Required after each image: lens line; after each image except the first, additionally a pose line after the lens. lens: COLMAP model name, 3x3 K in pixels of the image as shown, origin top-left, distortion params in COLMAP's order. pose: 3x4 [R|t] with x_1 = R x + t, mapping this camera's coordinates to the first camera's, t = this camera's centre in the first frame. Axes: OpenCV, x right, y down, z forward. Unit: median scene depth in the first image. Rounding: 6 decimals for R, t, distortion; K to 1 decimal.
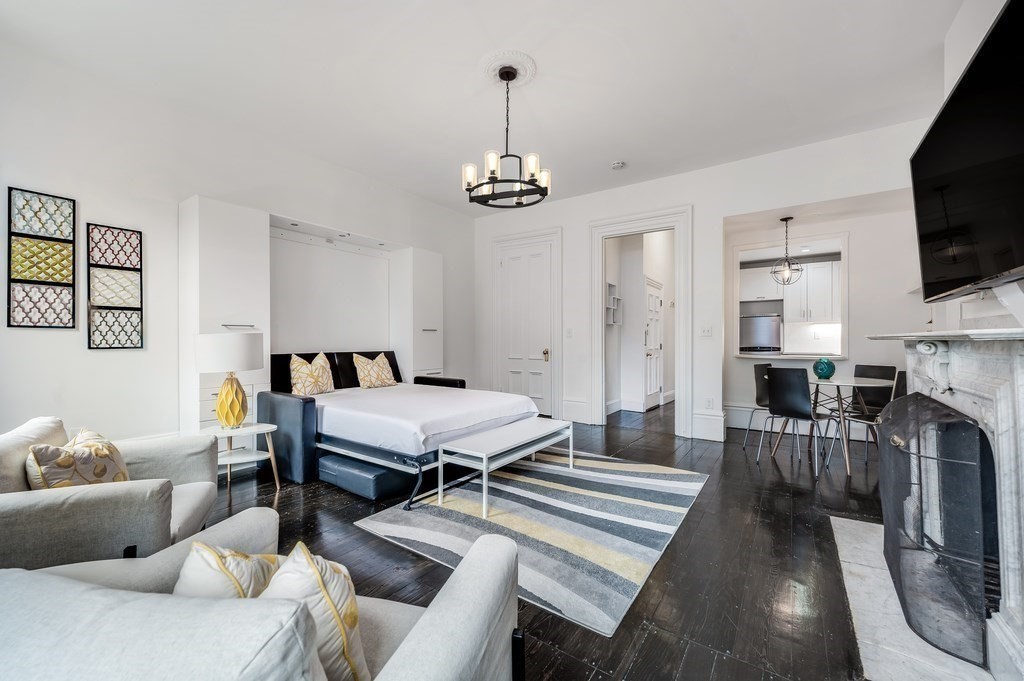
lens RADIAL K [[408.9, 0, 508.1], [0, 408.9, 339.2], [0, 0, 1]] dist [-0.002038, -0.000310]
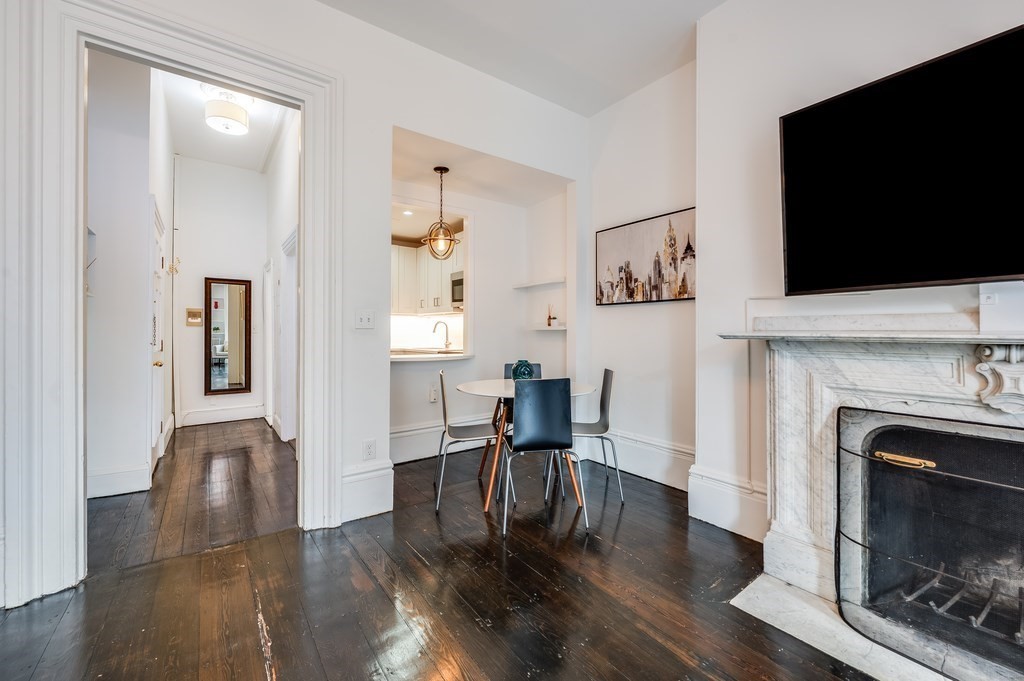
lens RADIAL K [[411.4, 0, 512.4], [0, 411.4, 333.4], [0, 0, 1]] dist [-0.000163, -0.000301]
pose [[0.313878, -0.000460, 0.949463, 0.032708], [-0.009300, 0.999950, 0.003559, -0.008534], [-0.949418, -0.009948, 0.313858, 0.916441]]
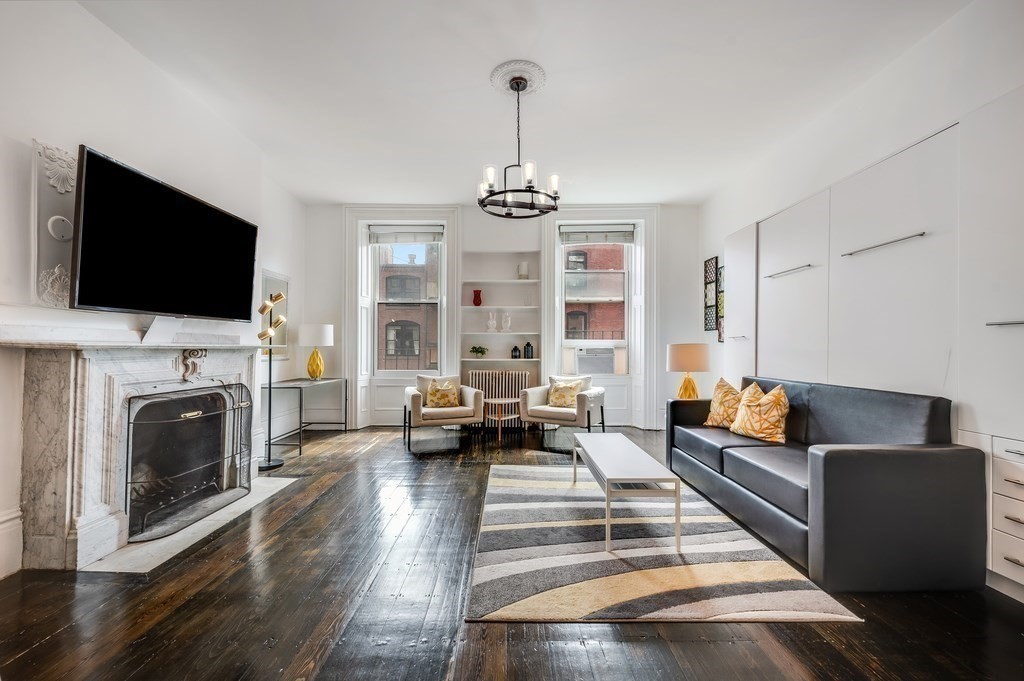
lens RADIAL K [[411.4, 0, 515.2], [0, 411.4, 347.6], [0, 0, 1]] dist [-0.000163, -0.000301]
pose [[-0.817619, -0.001207, -0.575759, 0.540264], [0.001044, 0.999993, -0.003578, 0.000222], [0.575759, -0.003527, -0.817612, 1.665474]]
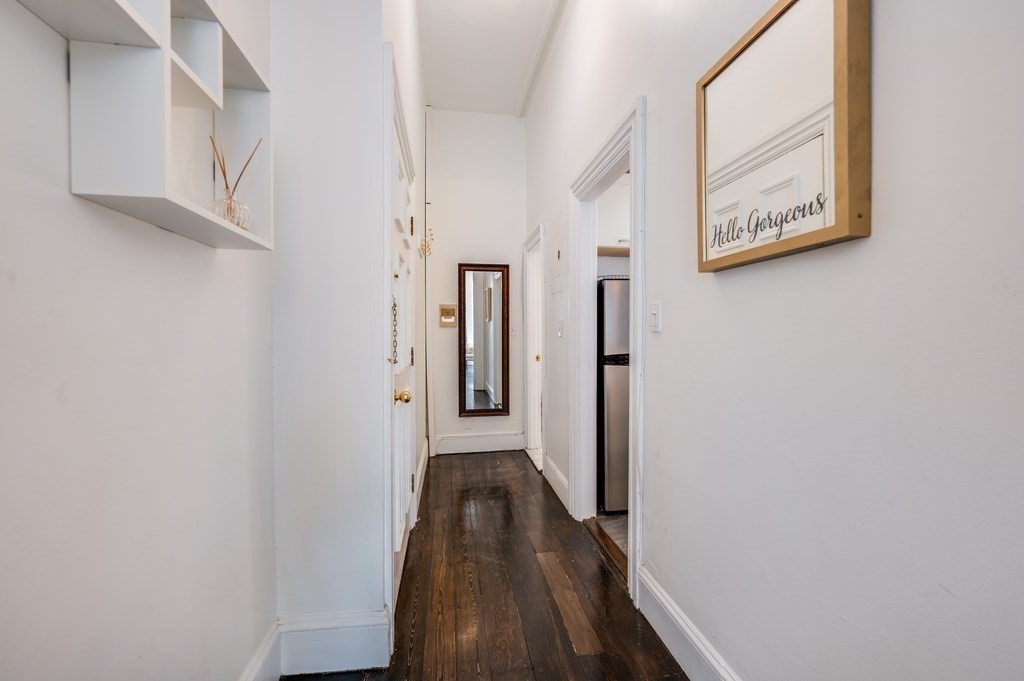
lens RADIAL K [[408.9, 0, 509.3], [0, 408.9, 341.1], [0, 0, 1]] dist [-0.002038, -0.000310]
pose [[0.724311, -0.012952, 0.689351, 0.449391], [-0.002143, 0.999776, 0.021036, -0.004011], [-0.689470, -0.016714, 0.724122, 1.576075]]
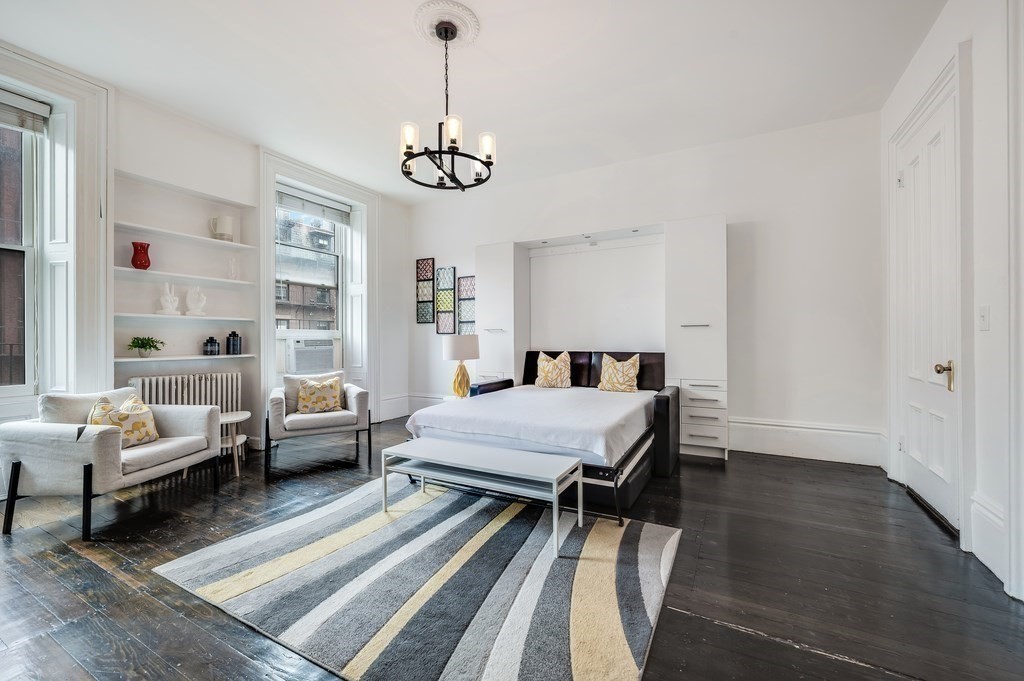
lens RADIAL K [[411.4, 0, 514.4], [0, 411.4, 338.9], [0, 0, 1]] dist [-0.000163, -0.000301]
pose [[0.120936, -0.002318, -0.992658, 0.812465], [0.007011, 0.999974, -0.001481, 0.001032], [0.992636, -0.006781, 0.120949, 0.956491]]
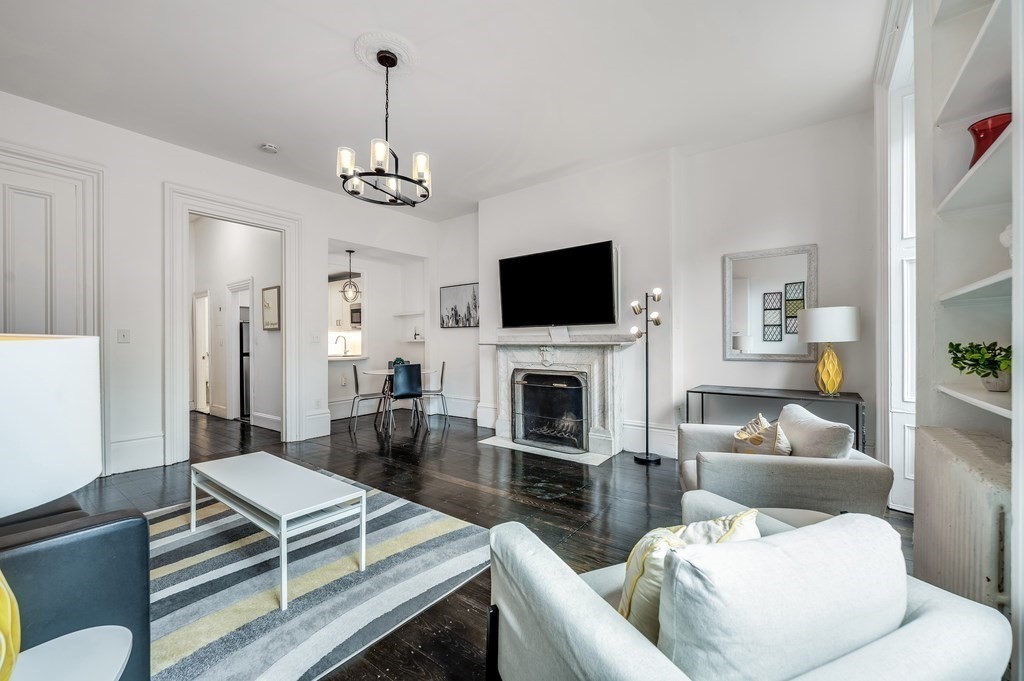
lens RADIAL K [[408.9, 0, 513.6], [0, 408.9, 341.8], [0, 0, 1]] dist [-0.002038, -0.000310]
pose [[0.032279, 0.000835, 0.999479, -0.836548], [-0.000646, 0.999999, -0.000814, -0.012491], [-0.999479, -0.000619, 0.032279, 0.628426]]
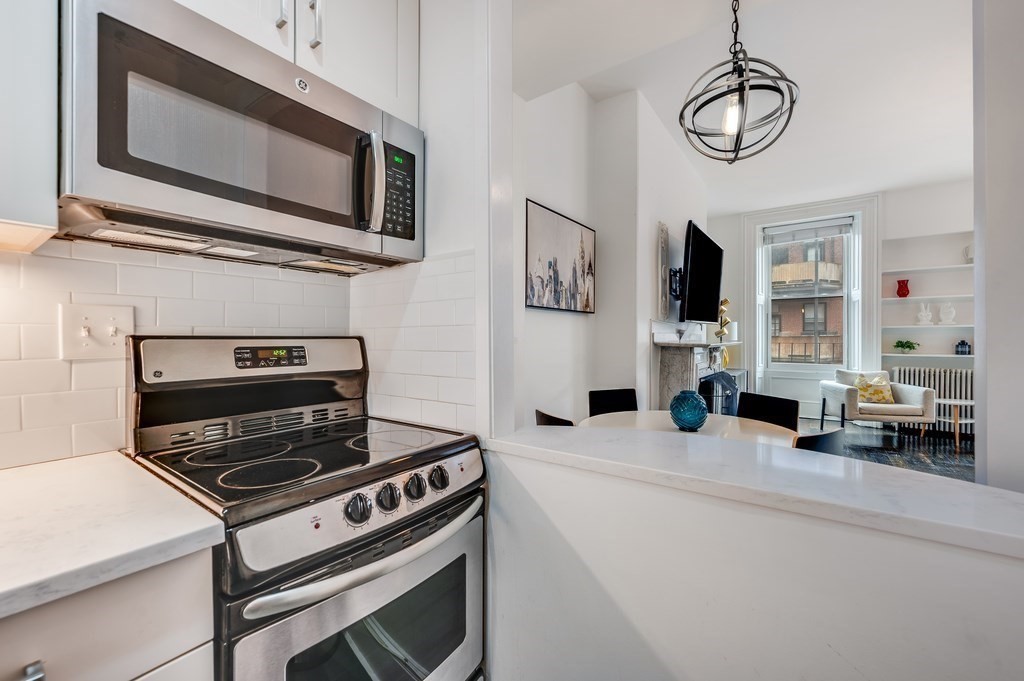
lens RADIAL K [[411.4, 0, 507.2], [0, 411.4, 338.1], [0, 0, 1]] dist [-0.000163, -0.000301]
pose [[-0.999510, 0.002158, 0.031217, 1.168170], [0.002137, 0.999997, -0.000696, -0.023685], [-0.031218, -0.000629, -0.999512, 1.806729]]
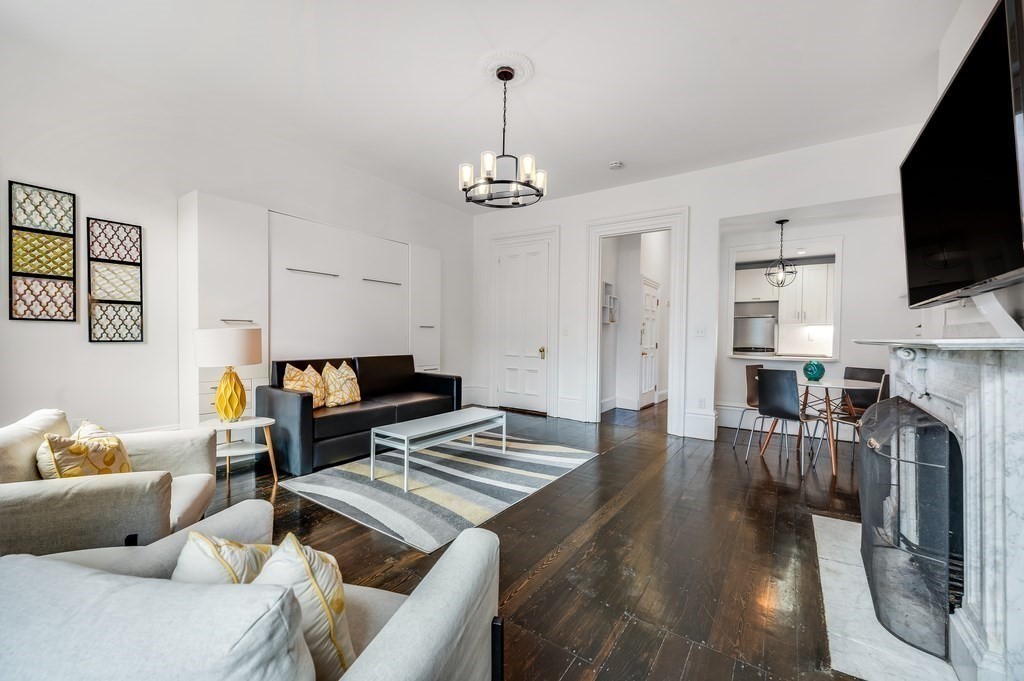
lens RADIAL K [[408.9, 0, 509.4], [0, 408.9, 342.9], [0, 0, 1]] dist [-0.002038, -0.000310]
pose [[0.999909, 0.013475, 0.001048, 0.017239], [-0.013494, 0.999698, 0.020533, -0.009400], [-0.000771, -0.020545, 0.999789, -0.017875]]
